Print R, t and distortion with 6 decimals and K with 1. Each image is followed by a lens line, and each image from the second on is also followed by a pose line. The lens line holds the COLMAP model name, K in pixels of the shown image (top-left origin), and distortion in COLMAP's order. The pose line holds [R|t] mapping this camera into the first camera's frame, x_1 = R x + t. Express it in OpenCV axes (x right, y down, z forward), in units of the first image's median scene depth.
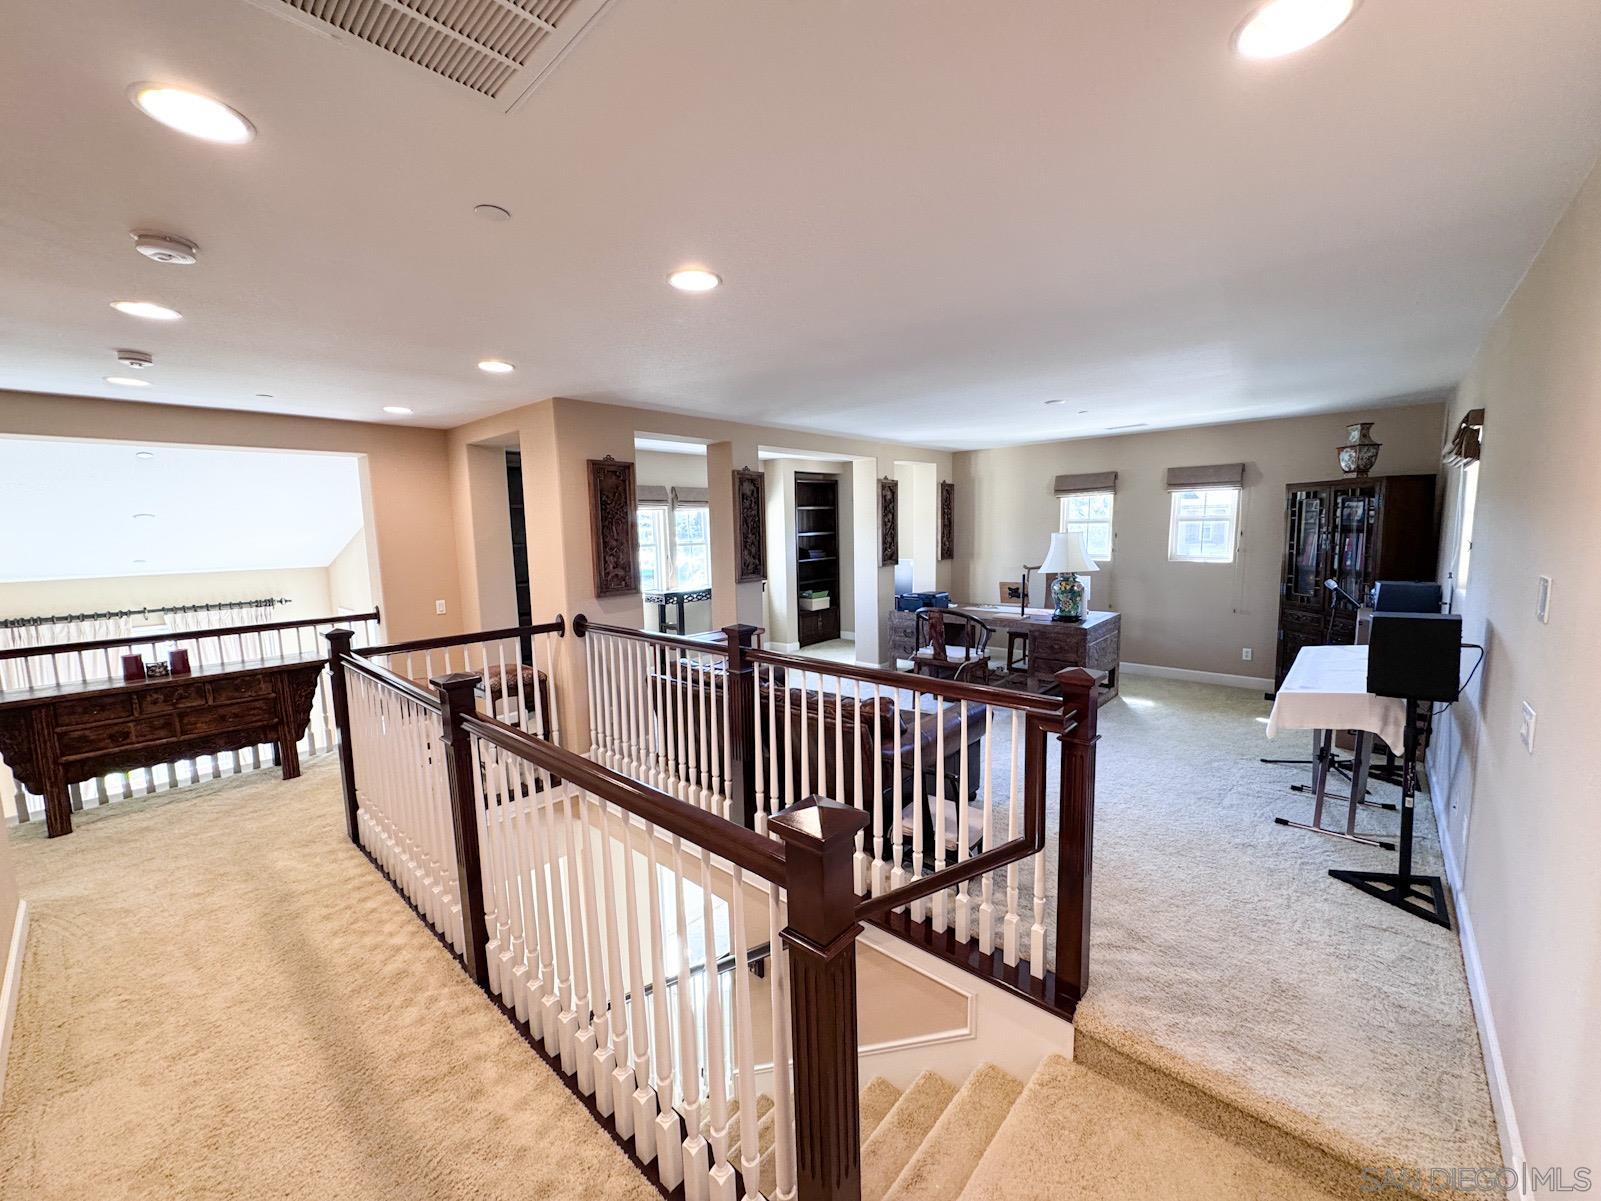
lens RADIAL K [[632.4, 0, 800.5], [0, 632.4, 600.5], [0, 0, 1]] dist [-0.001504, -0.000093]
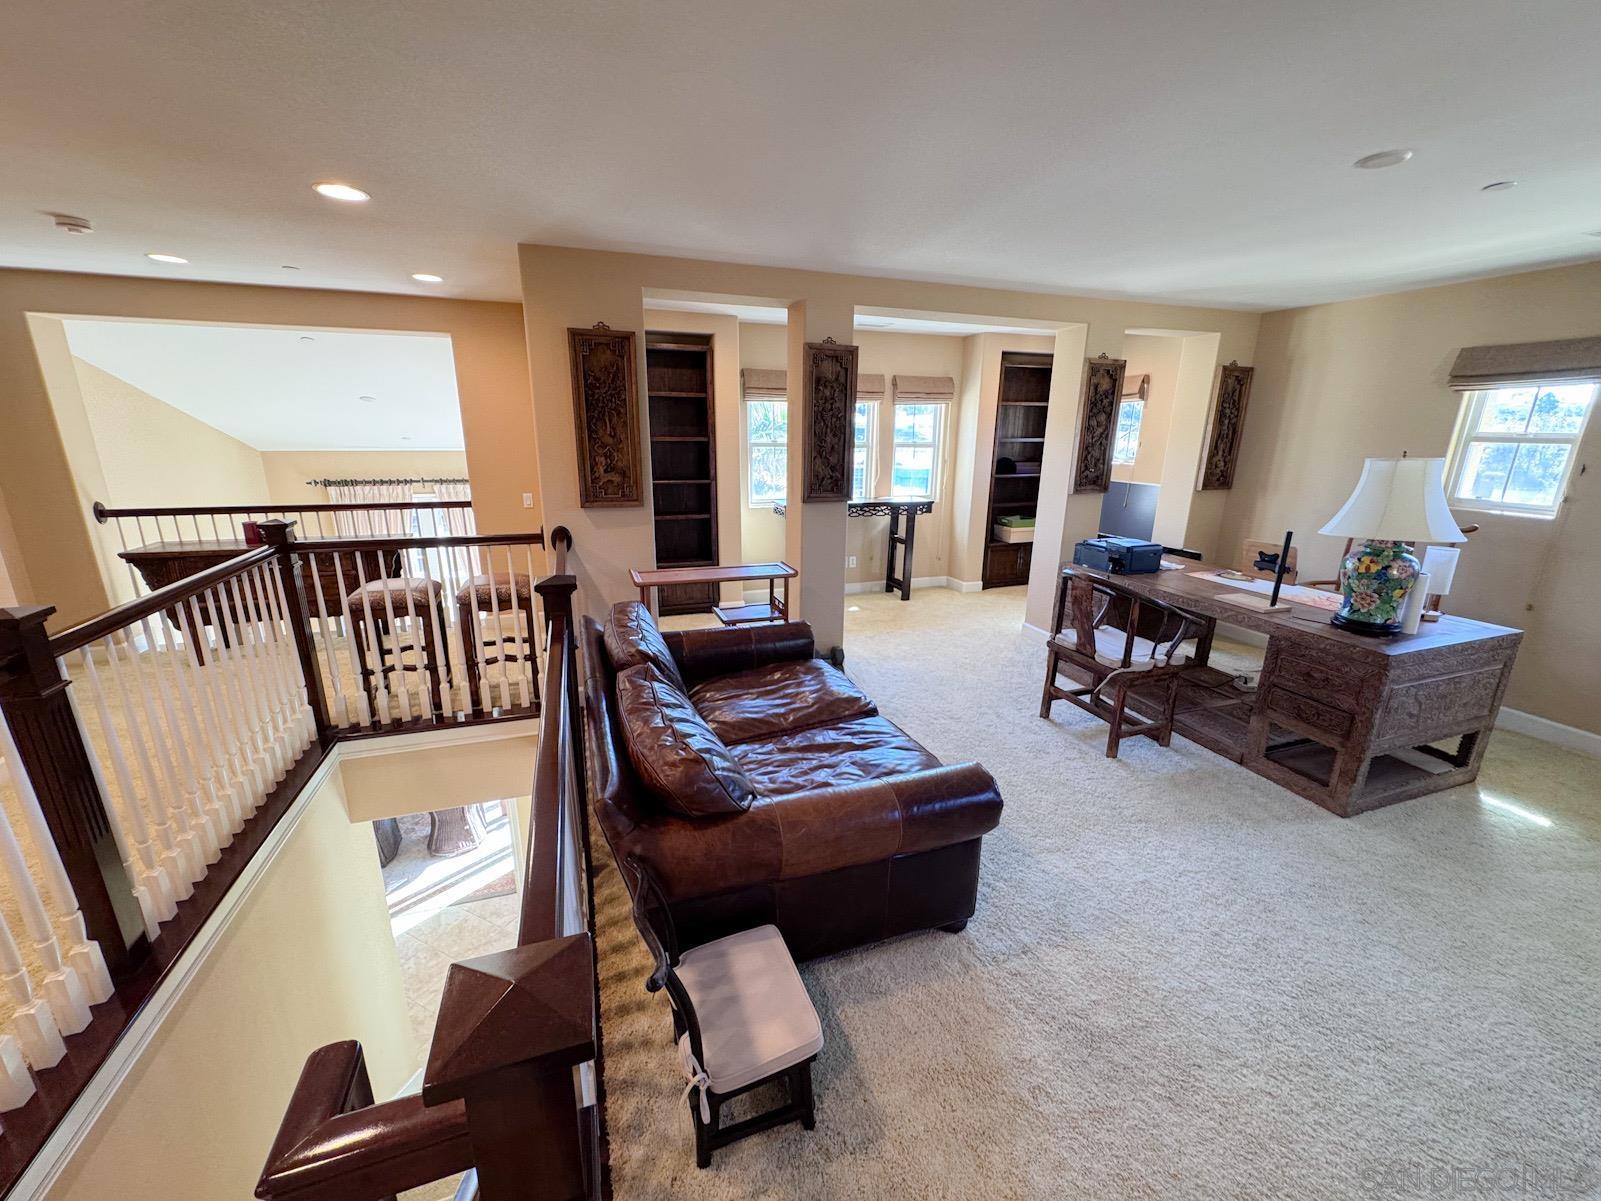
lens RADIAL K [[632.4, 0, 800.5], [0, 632.4, 600.5], [0, 0, 1]] dist [-0.001504, -0.000093]
pose [[0.875547, 0.159338, -0.456103, 0.240923], [-0.087999, 0.980853, 0.173732, -0.040892], [0.475052, -0.111974, 0.872804, 0.315659]]
